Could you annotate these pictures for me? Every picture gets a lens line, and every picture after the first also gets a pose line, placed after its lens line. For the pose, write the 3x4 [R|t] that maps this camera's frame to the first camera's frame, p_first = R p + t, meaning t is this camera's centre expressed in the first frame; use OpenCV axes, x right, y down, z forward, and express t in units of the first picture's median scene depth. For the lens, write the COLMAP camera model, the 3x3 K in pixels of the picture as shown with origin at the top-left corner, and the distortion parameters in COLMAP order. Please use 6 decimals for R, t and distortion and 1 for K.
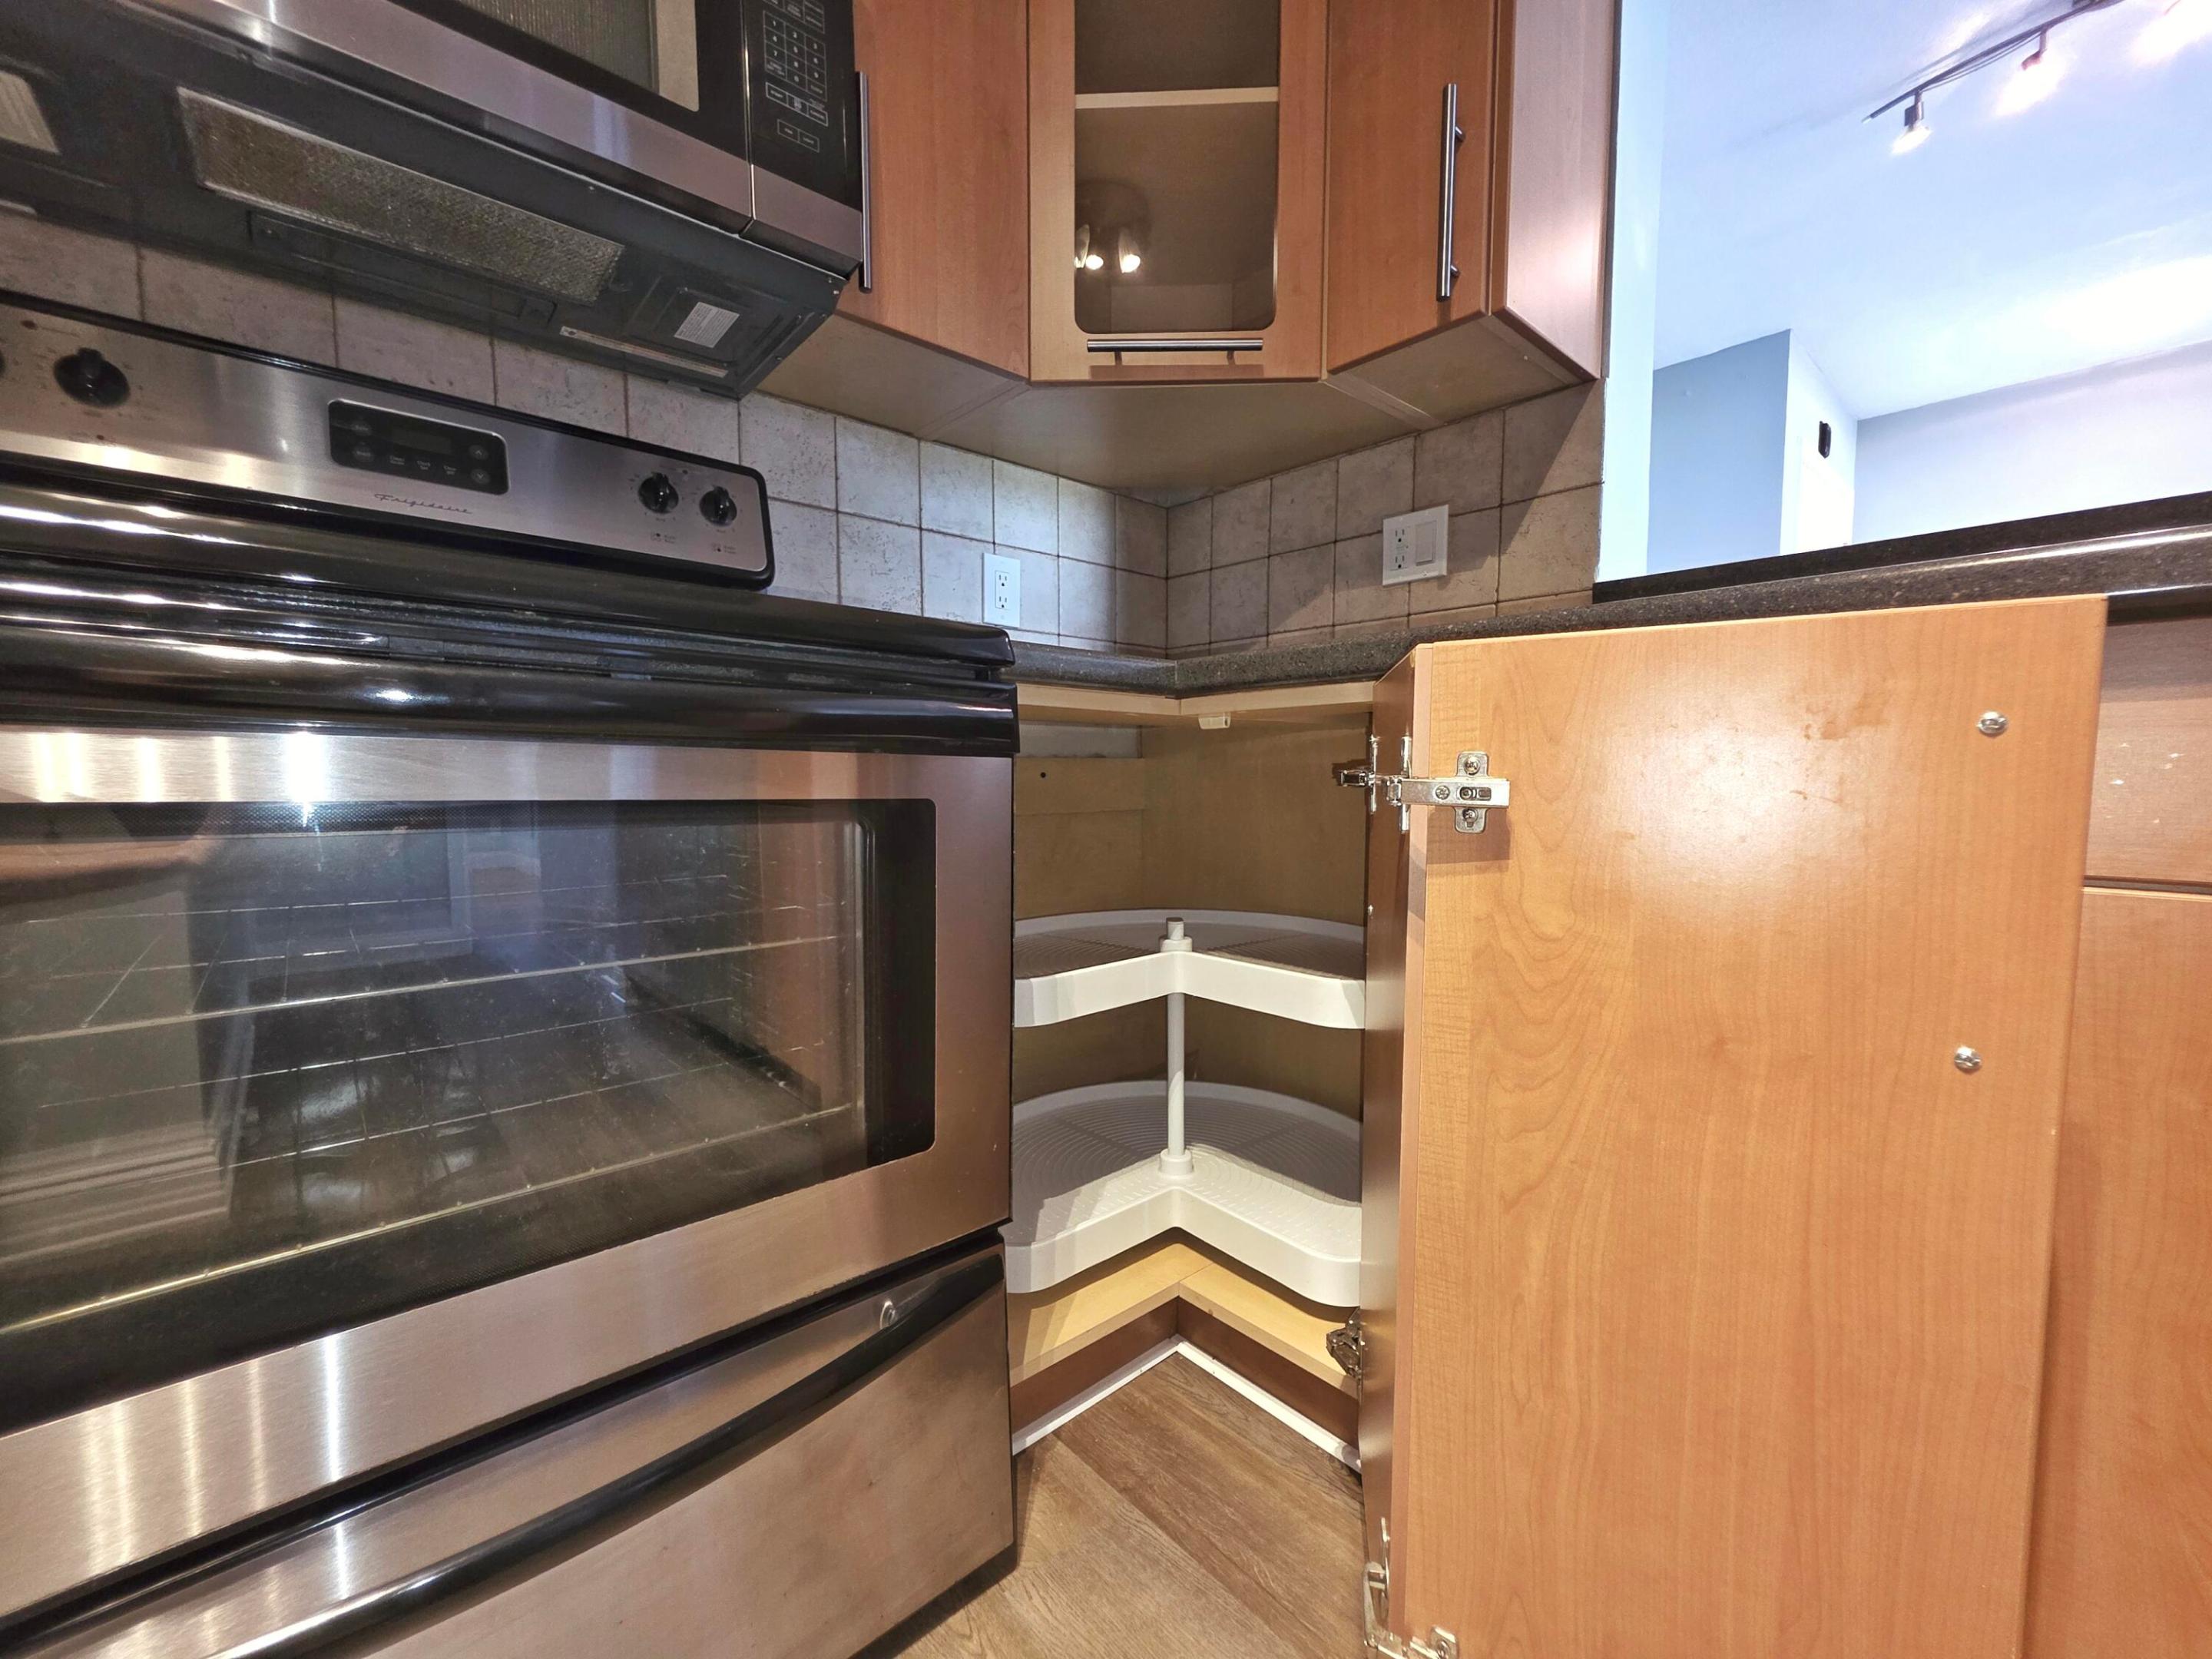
lens RADIAL K [[886.2, 0, 1109.1], [0, 886.2, 820.7], [0, 0, 1]] dist [0.004316, -0.000726]
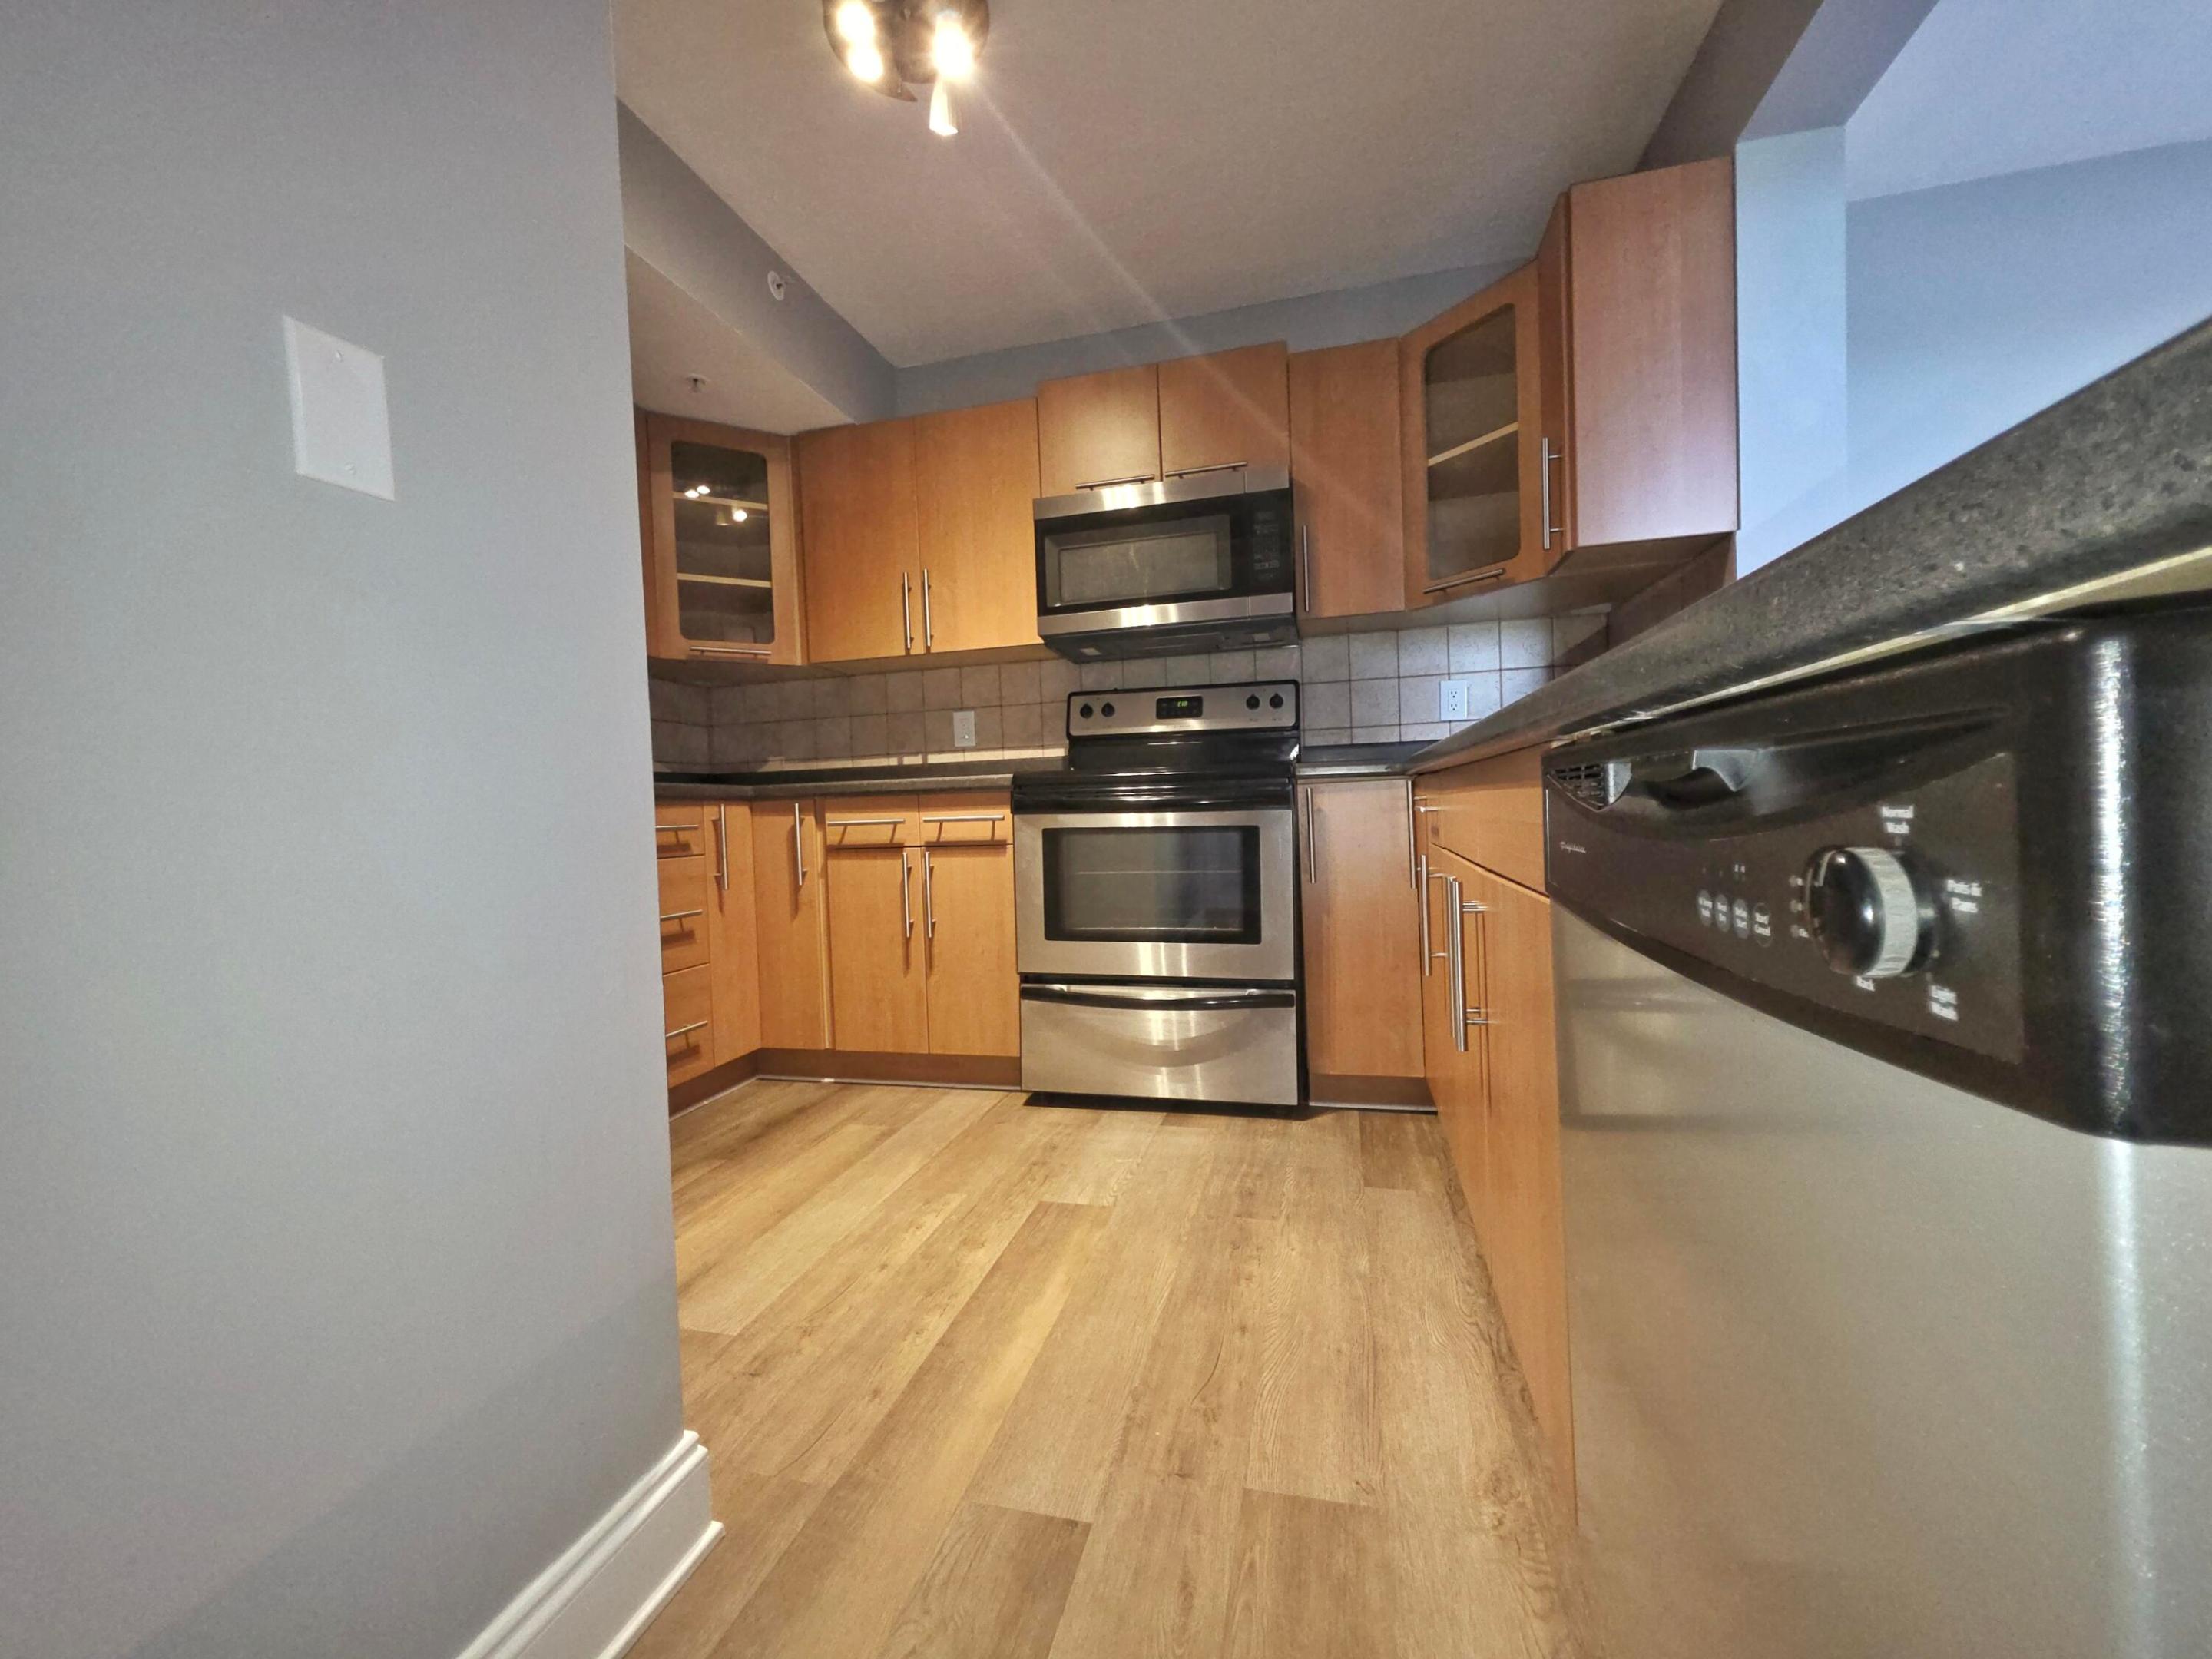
lens RADIAL K [[886.2, 0, 1092.6], [0, 886.2, 826.1], [0, 0, 1]] dist [0.004316, -0.000726]
pose [[0.540224, 0.002084, -0.841519, 1.328431], [-0.012319, 0.999909, -0.005432, 0.000294], [0.841431, 0.013301, 0.540201, -0.711714]]
